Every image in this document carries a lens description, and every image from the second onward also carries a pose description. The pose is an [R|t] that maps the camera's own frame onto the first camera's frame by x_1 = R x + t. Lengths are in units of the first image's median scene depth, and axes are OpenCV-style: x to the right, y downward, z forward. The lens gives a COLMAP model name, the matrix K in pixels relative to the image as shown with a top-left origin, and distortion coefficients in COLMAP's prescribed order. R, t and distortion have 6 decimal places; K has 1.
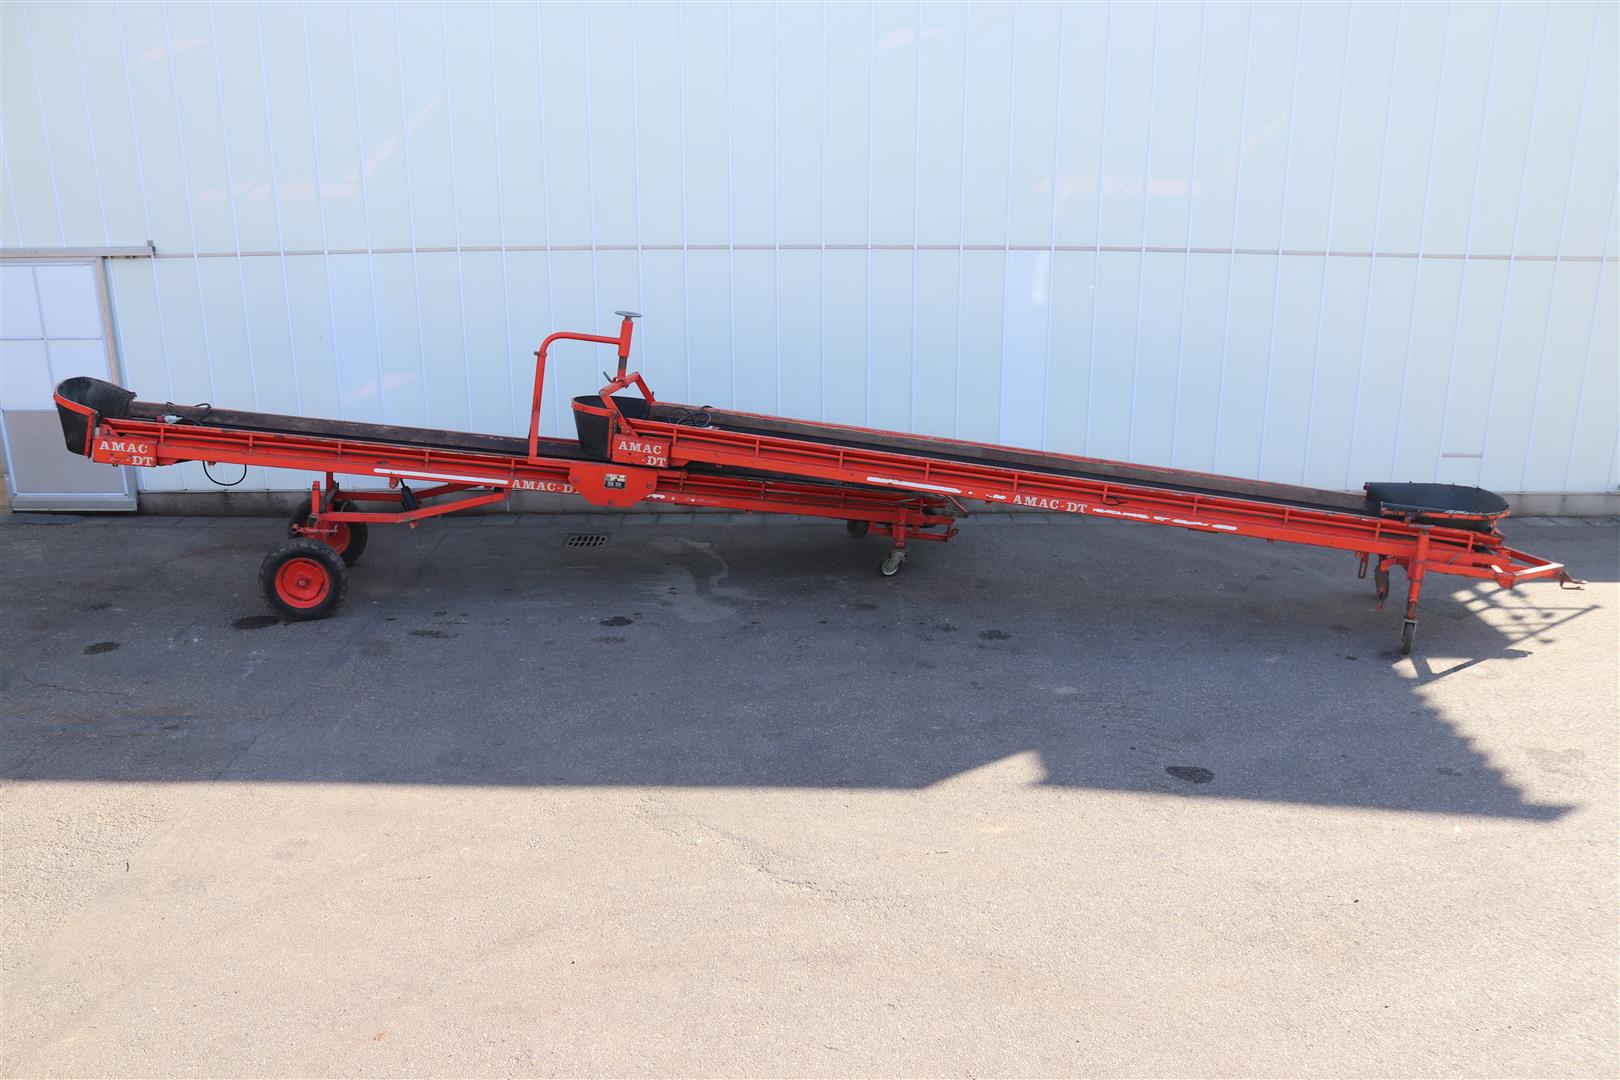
lens RADIAL K [[1373.2, 0, 826.3], [0, 1373.2, 586.4], [0, 0, 1]] dist [-0.142888, 0.094018]
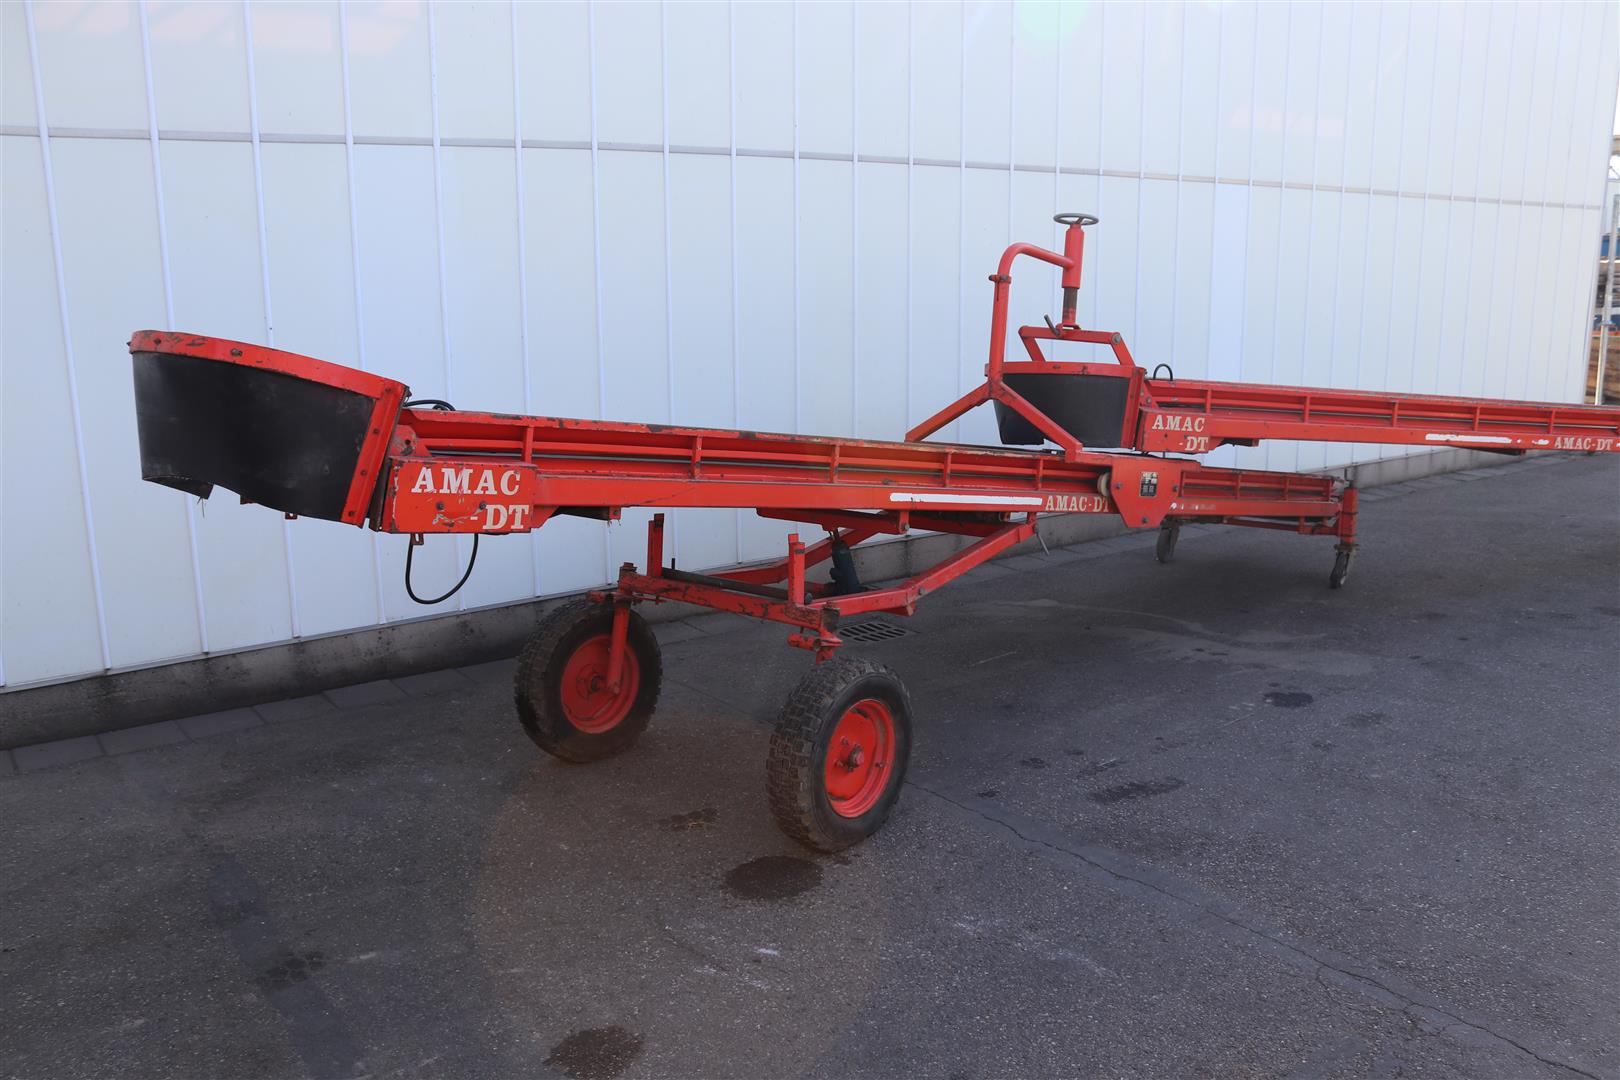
lens RADIAL K [[1373.2, 0, 834.9], [0, 1373.2, 558.2], [0, 0, 1]] dist [-0.142888, 0.094018]
pose [[0.794712, -0.135891, 0.591580, -0.652307], [0.207493, 0.976724, -0.054378, -0.043550], [-0.570421, 0.165964, 0.804411, 0.637828]]
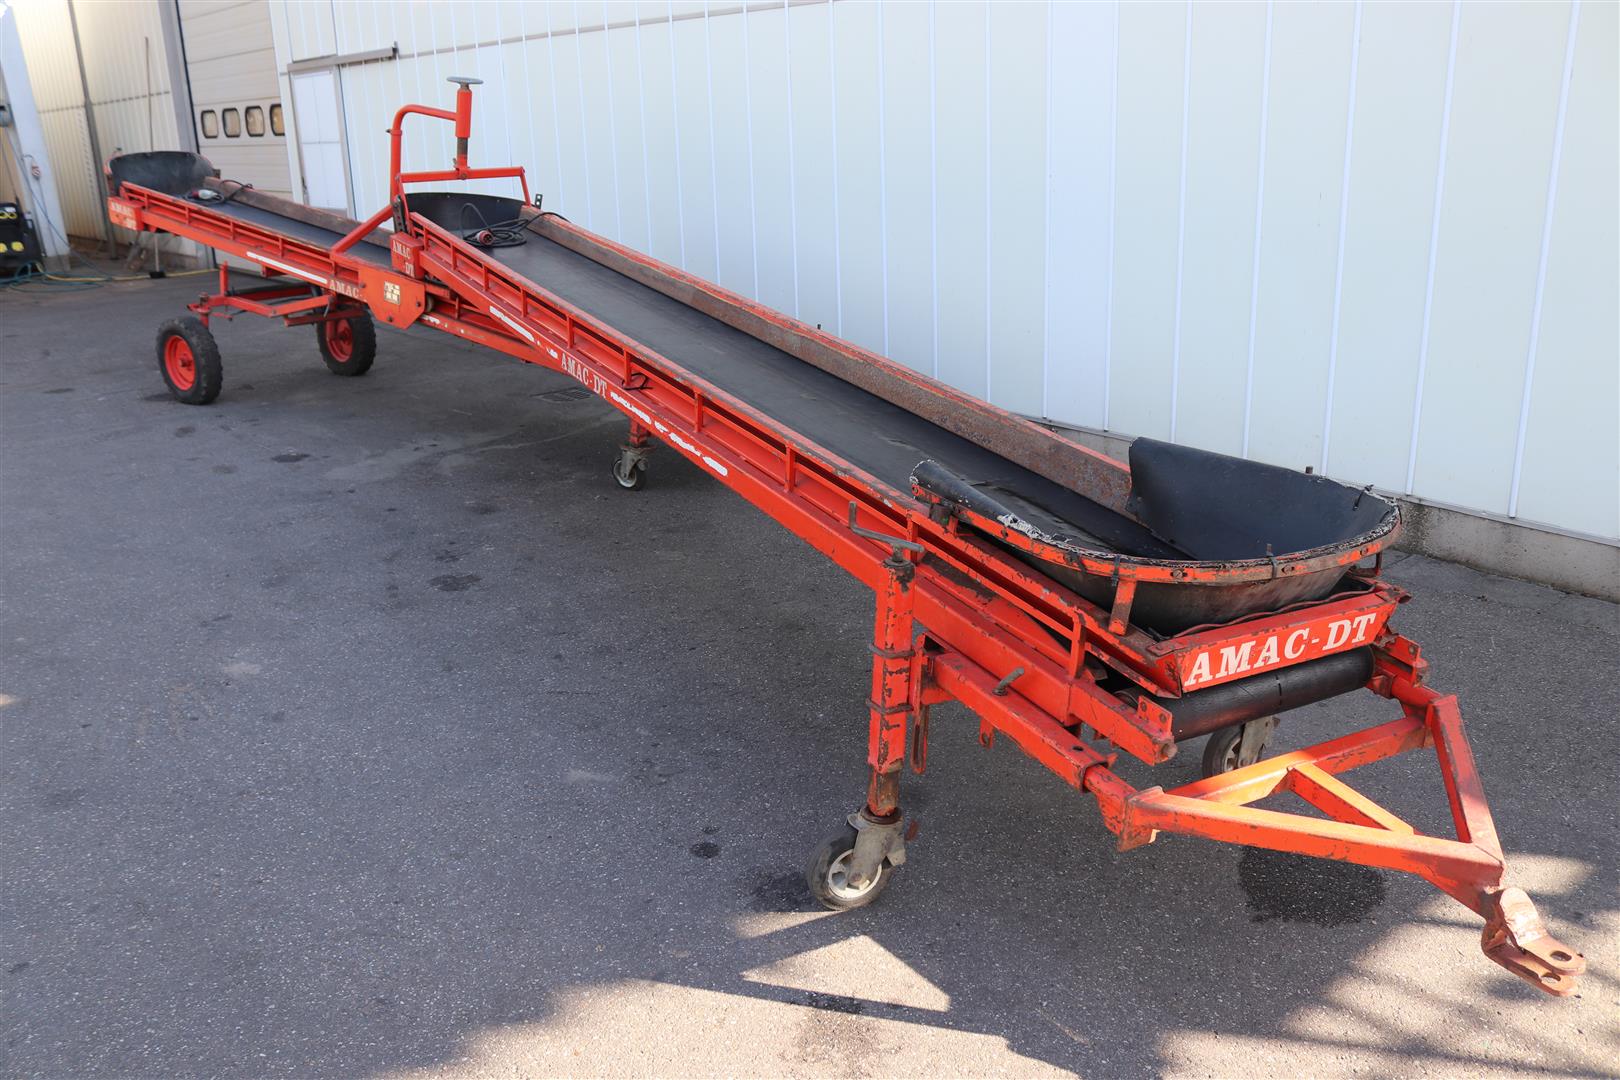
lens RADIAL K [[1373.2, 0, 817.8], [0, 1373.2, 552.7], [0, 0, 1]] dist [-0.142888, 0.094018]
pose [[0.637263, 0.220687, -0.738372, 0.629085], [-0.227683, 0.969266, 0.093192, -0.063359], [0.736244, 0.108726, 0.667924, 0.719422]]
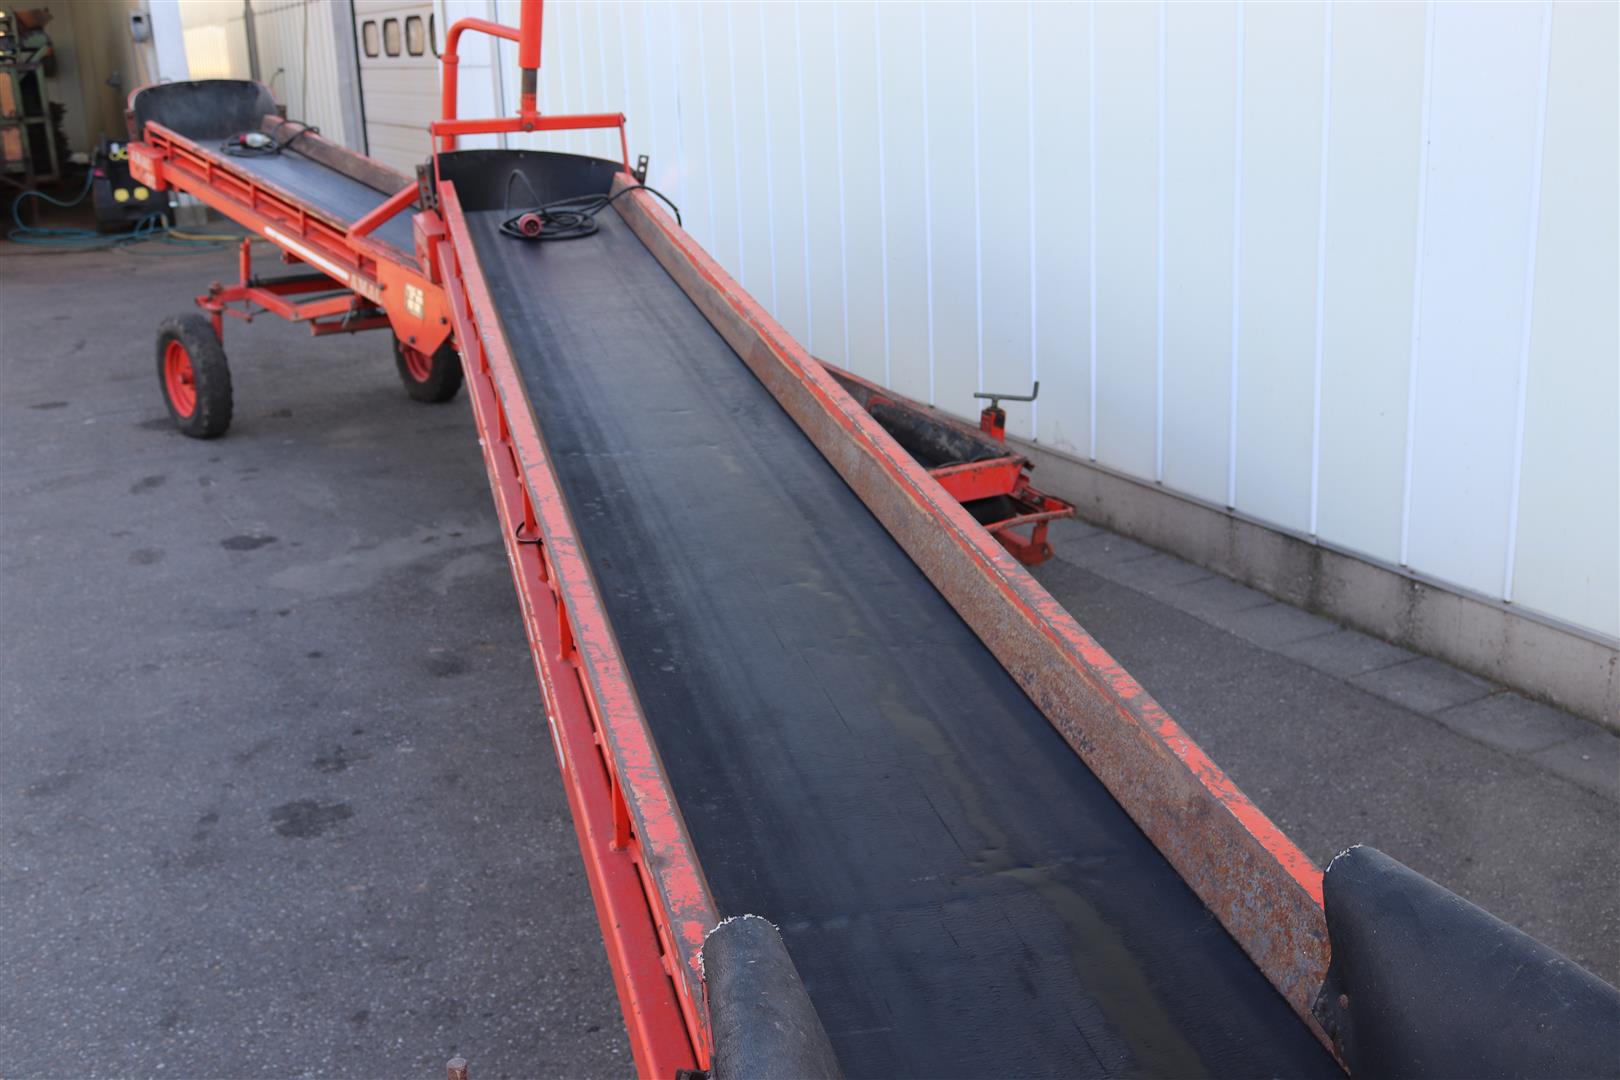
lens RADIAL K [[1778.2, 0, 825.0], [0, 1778.2, 542.9], [0, 0, 1]] dist [-0.099555, 0.000000]
pose [[0.436434, 0.230882, -0.869609, 0.541297], [-0.262618, 0.957116, 0.122314, -0.117411], [0.860556, 0.174993, 0.478352, 0.875281]]
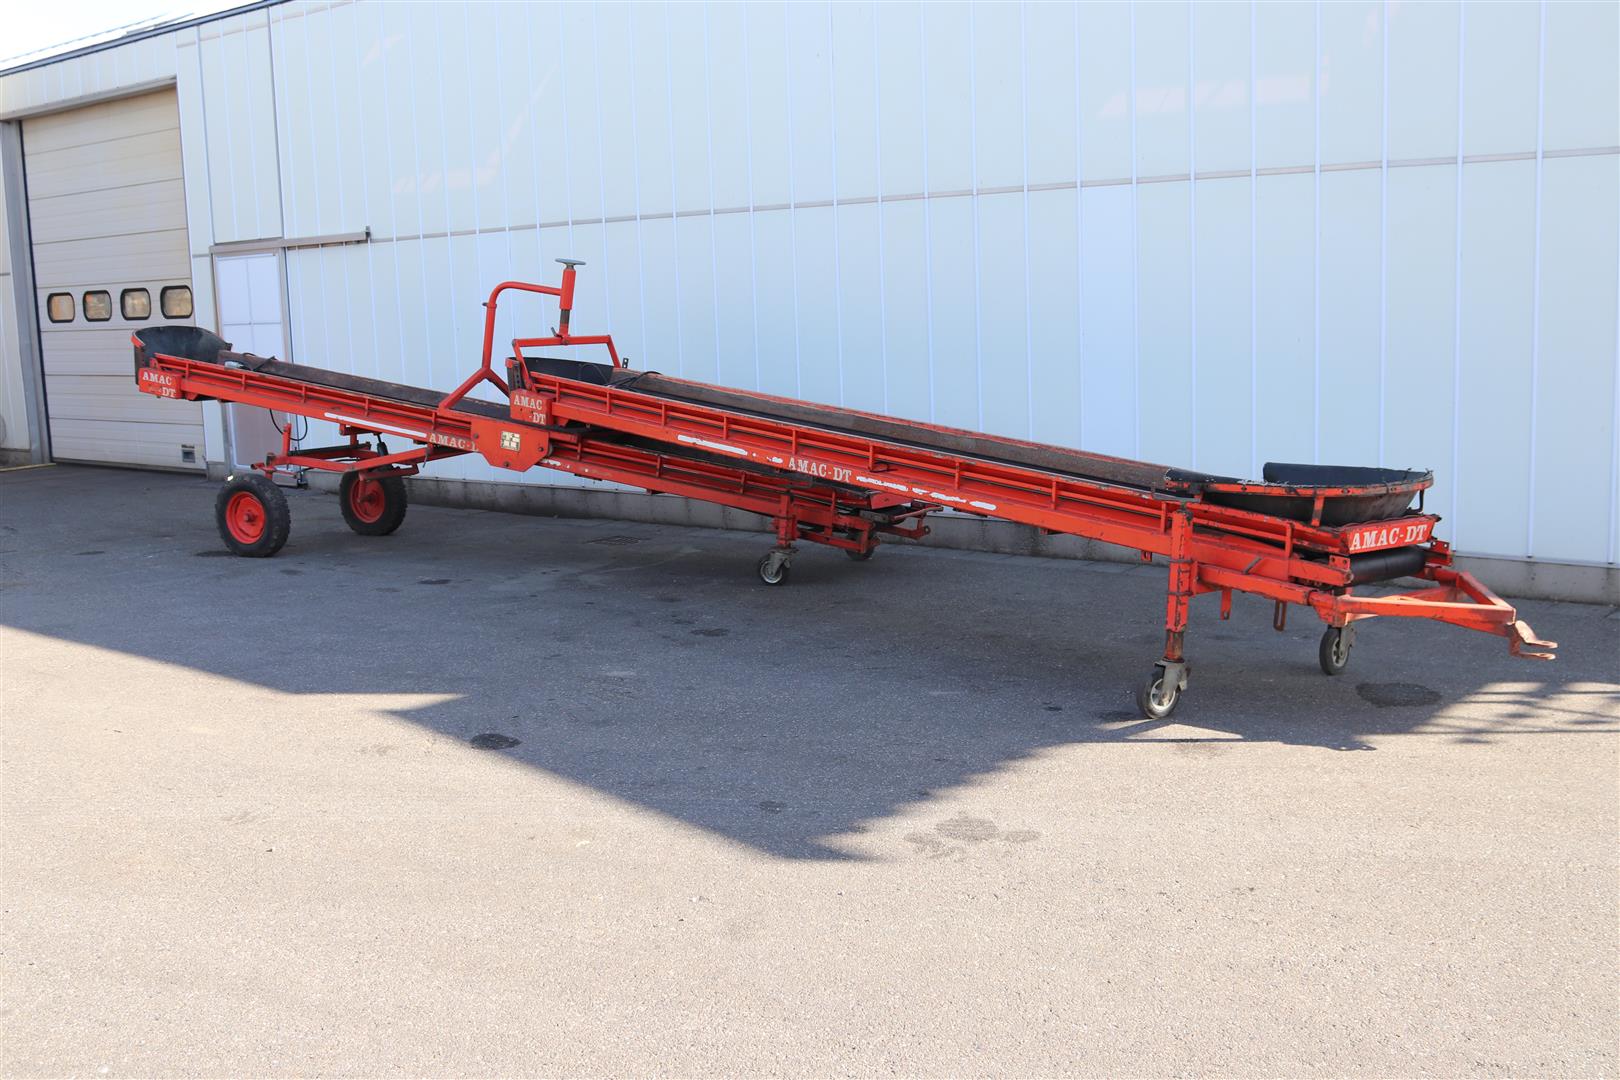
lens RADIAL K [[1709.6, 0, 814.5], [0, 1709.6, 549.5], [0, 0, 1]] dist [-0.104018, 0.000000]
pose [[0.761822, 0.069369, -0.644062, 0.754049], [-0.182106, 0.977088, -0.110165, 0.082747], [0.621663, 0.201213, 0.756999, 0.313628]]
